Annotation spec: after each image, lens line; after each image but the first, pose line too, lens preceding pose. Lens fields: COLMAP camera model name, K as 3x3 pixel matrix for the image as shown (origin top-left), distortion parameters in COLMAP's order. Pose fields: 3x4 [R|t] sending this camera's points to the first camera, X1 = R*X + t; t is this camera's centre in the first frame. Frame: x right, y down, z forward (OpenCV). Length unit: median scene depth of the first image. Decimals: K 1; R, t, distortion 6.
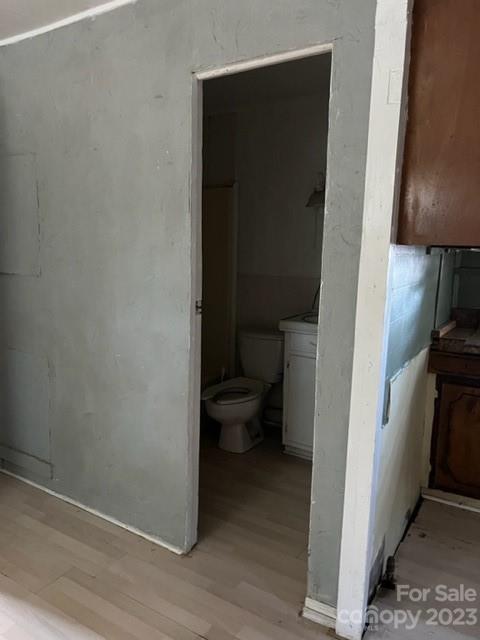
lens RADIAL K [[482.9, 0, 241.7], [0, 482.9, 320.7], [0, 0, 1]] dist [0.034898, -0.016972]
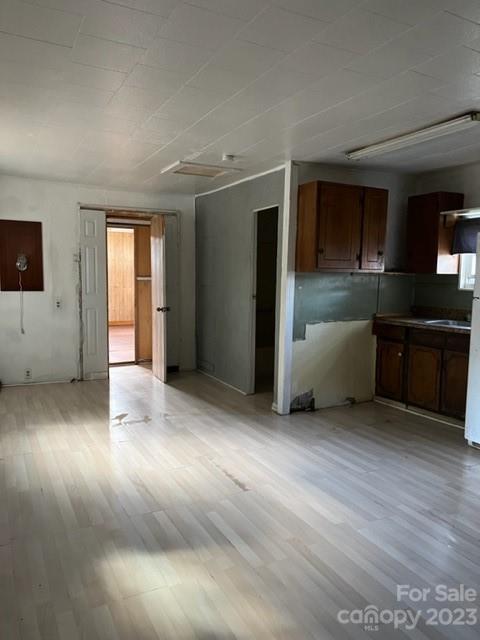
lens RADIAL K [[482.9, 0, 238.9], [0, 482.9, 317.8], [0, 0, 1]] dist [0.034898, -0.016972]
pose [[0.864604, 0.039923, -0.500865, 0.959183], [-0.067185, 0.997073, -0.036503, 0.157114], [0.497941, 0.065212, 0.864755, -1.064258]]
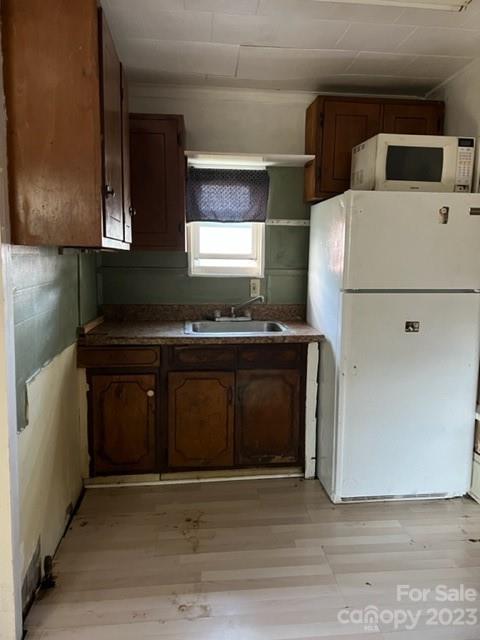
lens RADIAL K [[482.9, 0, 238.6], [0, 482.9, 319.6], [0, 0, 1]] dist [0.034898, -0.016972]
pose [[0.802745, -0.092087, 0.589170, 0.061472], [0.094545, 0.995162, 0.026725, 0.008539], [-0.588780, 0.034250, 0.807567, -0.049013]]
